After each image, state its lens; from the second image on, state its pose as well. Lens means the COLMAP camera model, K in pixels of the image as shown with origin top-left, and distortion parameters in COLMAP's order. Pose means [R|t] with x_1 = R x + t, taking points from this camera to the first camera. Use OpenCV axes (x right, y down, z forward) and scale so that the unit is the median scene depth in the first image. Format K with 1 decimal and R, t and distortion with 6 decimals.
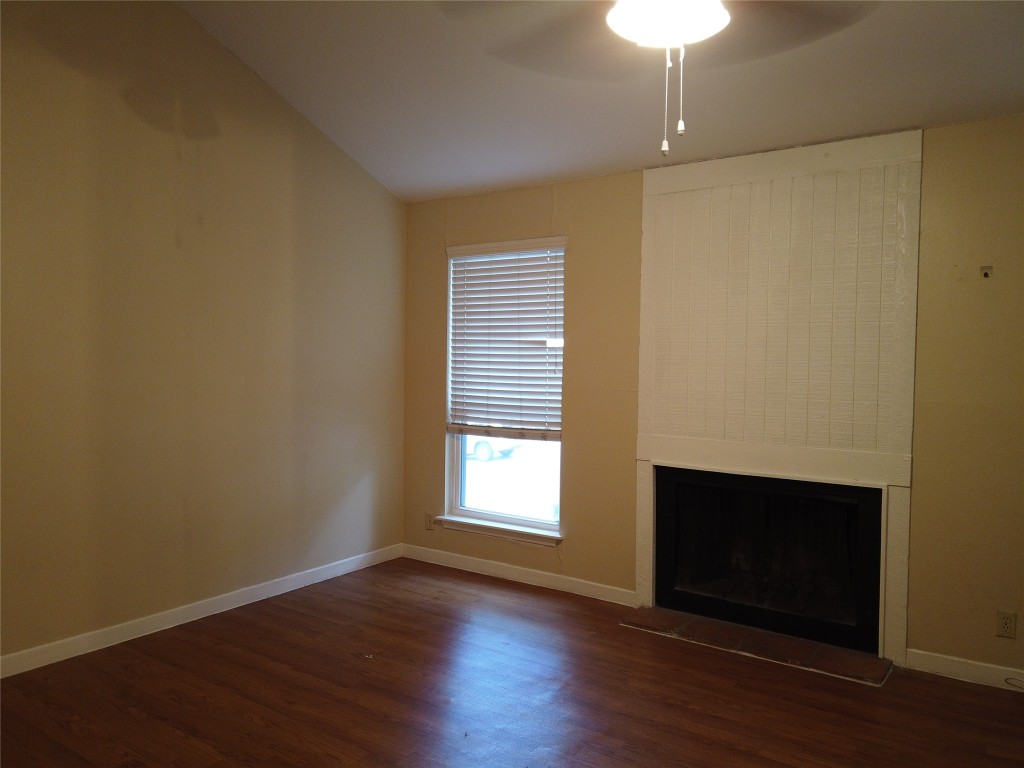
lens RADIAL K [[759.3, 0, 512.2], [0, 759.3, 377.5], [0, 0, 1]] dist [0.065293, -0.062465]
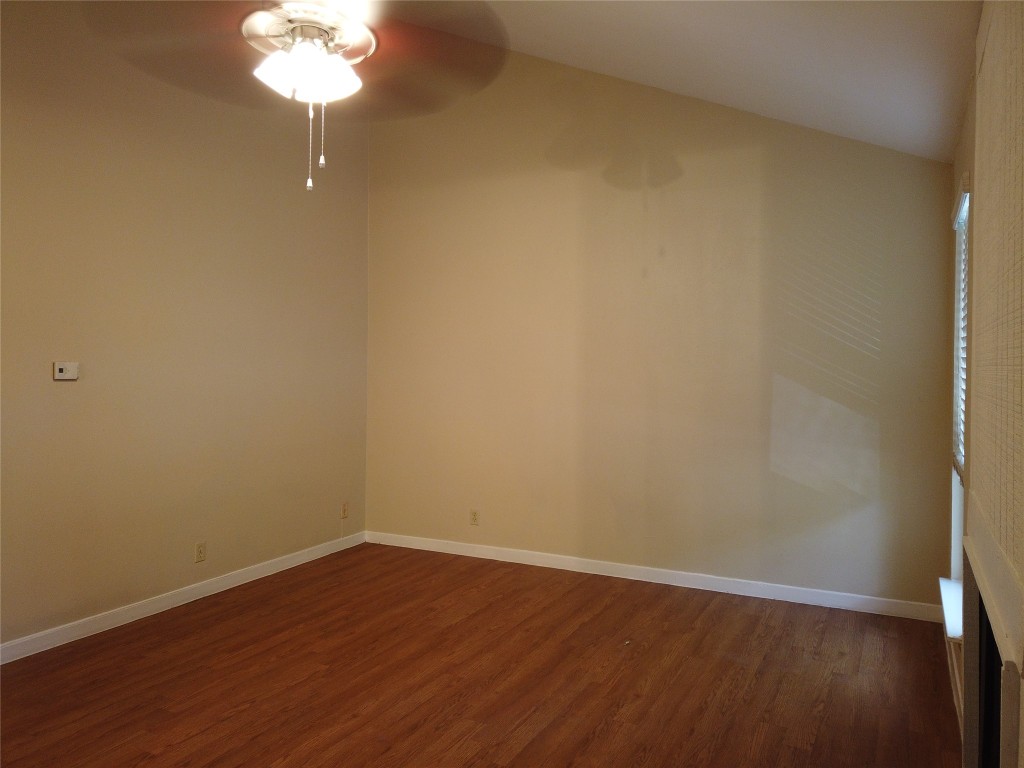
lens RADIAL K [[759.3, 0, 505.2], [0, 759.3, 383.1], [0, 0, 1]] dist [0.065293, -0.062465]
pose [[0.133898, 0.012499, -0.990916, 0.657439], [-0.026397, 0.999611, 0.009041, -0.002577], [0.990643, 0.024947, 0.134176, 0.527322]]
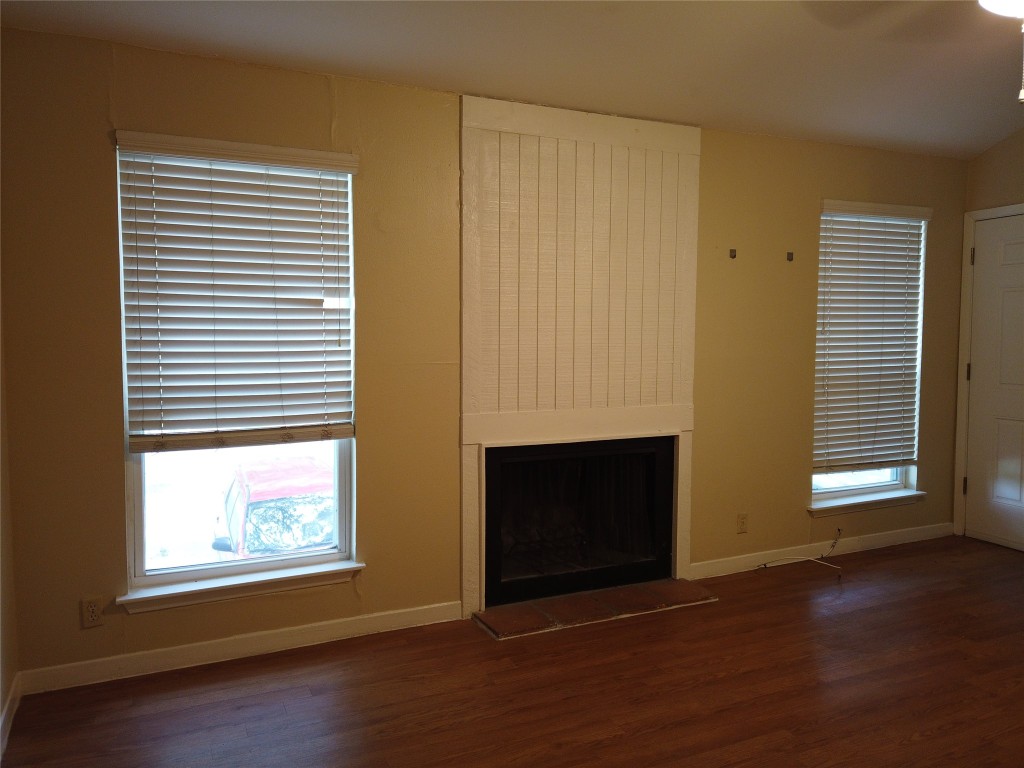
lens RADIAL K [[759.3, 0, 506.6], [0, 759.3, 380.5], [0, 0, 1]] dist [0.065293, -0.062465]
pose [[0.502408, -0.067258, 0.862011, -0.495602], [0.028358, 0.997715, 0.061318, -0.012274], [-0.864166, -0.006361, 0.503167, 0.503056]]
